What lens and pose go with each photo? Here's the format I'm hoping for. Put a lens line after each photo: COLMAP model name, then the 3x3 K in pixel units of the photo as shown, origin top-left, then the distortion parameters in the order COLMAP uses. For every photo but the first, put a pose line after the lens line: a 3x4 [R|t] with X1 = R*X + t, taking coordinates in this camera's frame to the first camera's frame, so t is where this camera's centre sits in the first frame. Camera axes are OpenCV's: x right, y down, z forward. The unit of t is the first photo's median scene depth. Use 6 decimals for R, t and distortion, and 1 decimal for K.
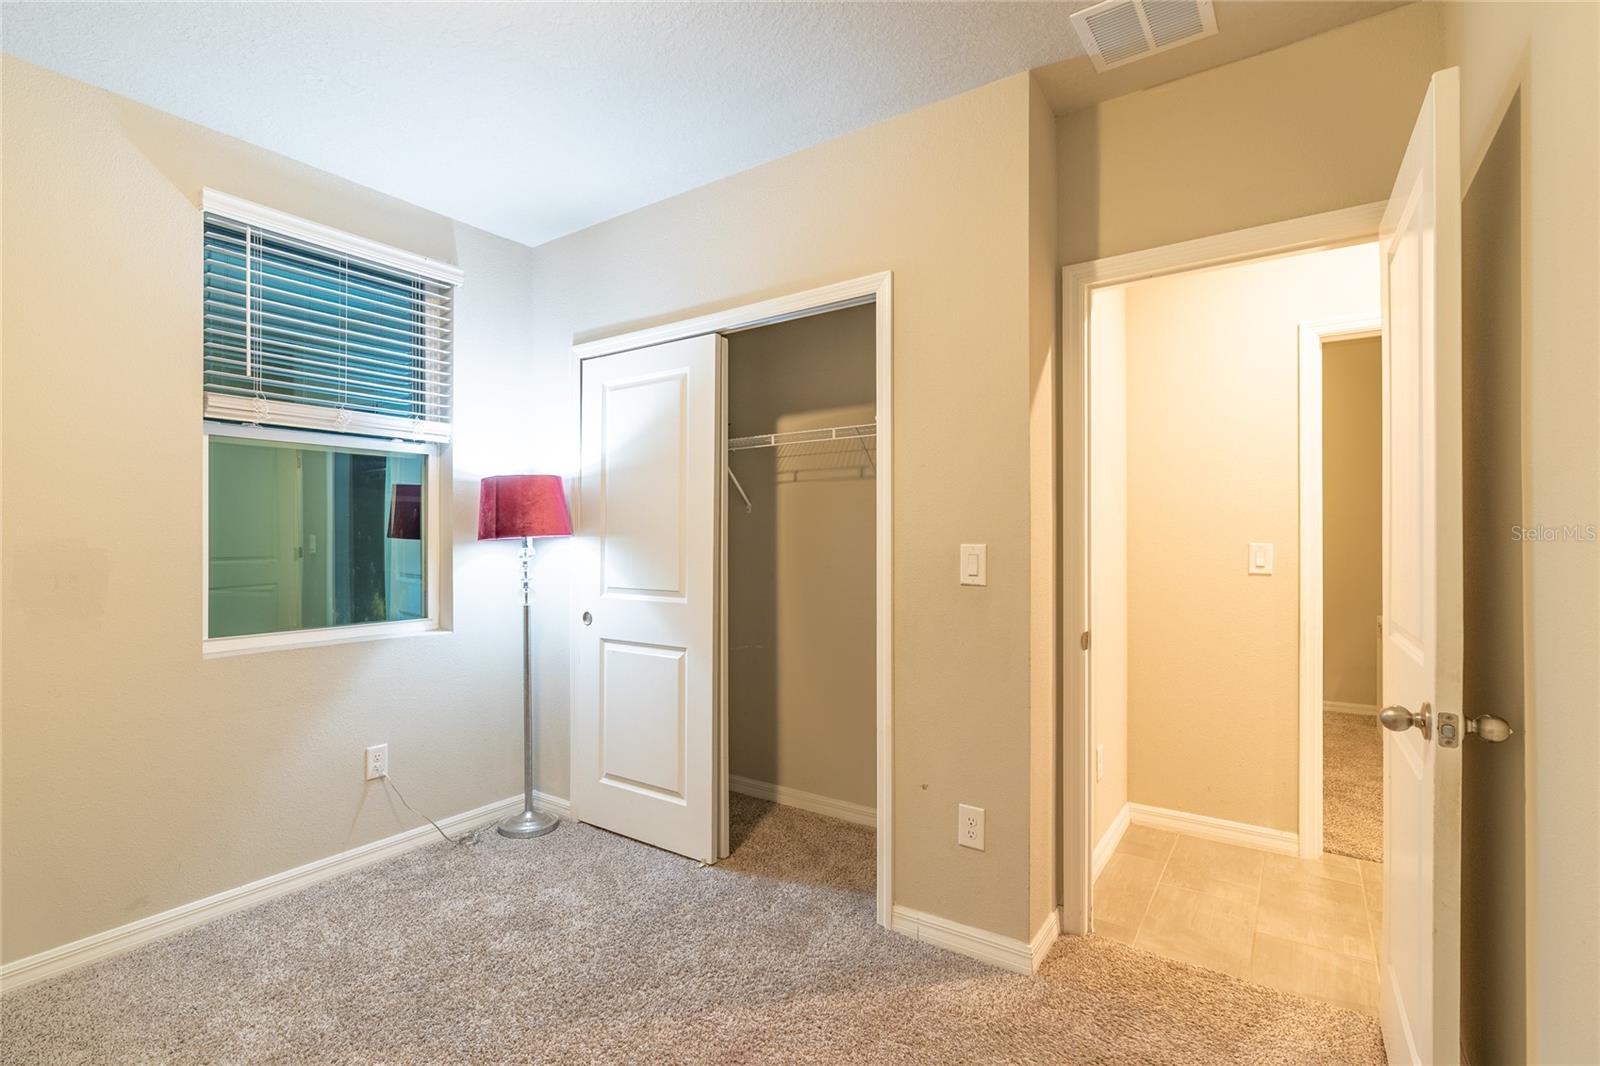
lens RADIAL K [[727.7, 0, 798.2], [0, 727.7, 529.4], [0, 0, 1]] dist [-0.010609, 0.001564]
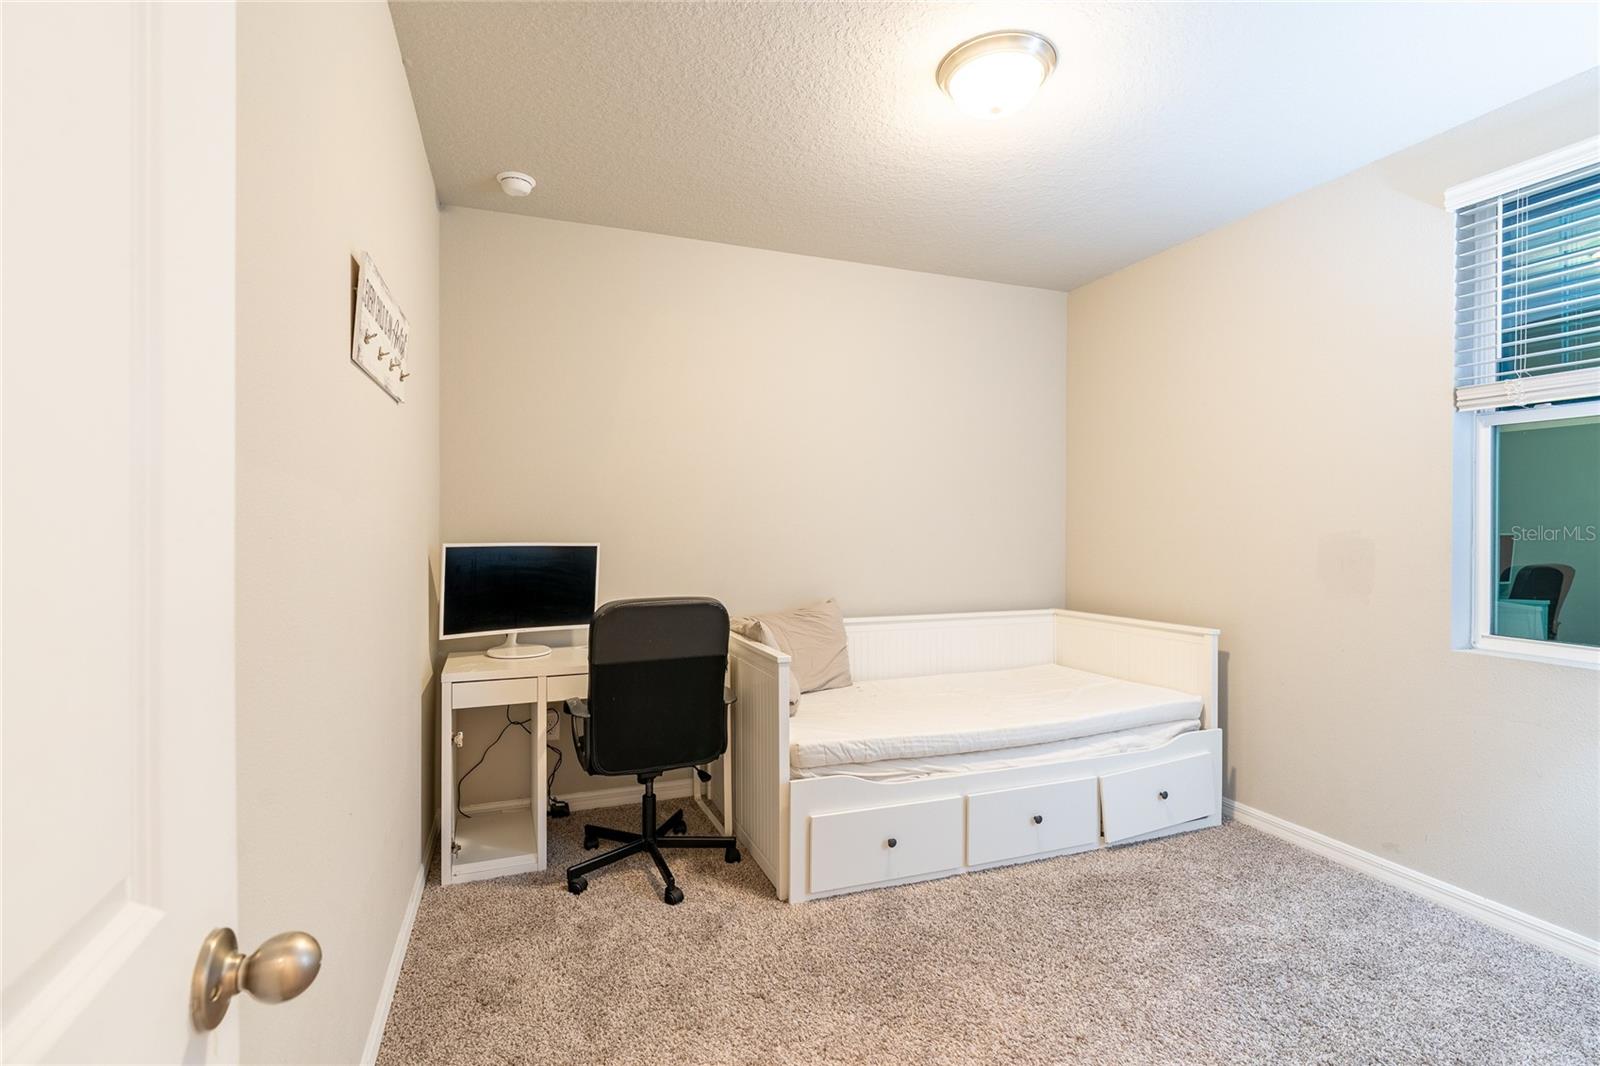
lens RADIAL K [[727.7, 0, 798.3], [0, 727.7, 529.4], [0, 0, 1]] dist [-0.010609, 0.001564]
pose [[-0.568980, 0.002239, -0.822348, 0.543061], [-0.002515, 0.999987, 0.004463, 0.006934], [0.822347, 0.004608, -0.568967, 0.825581]]
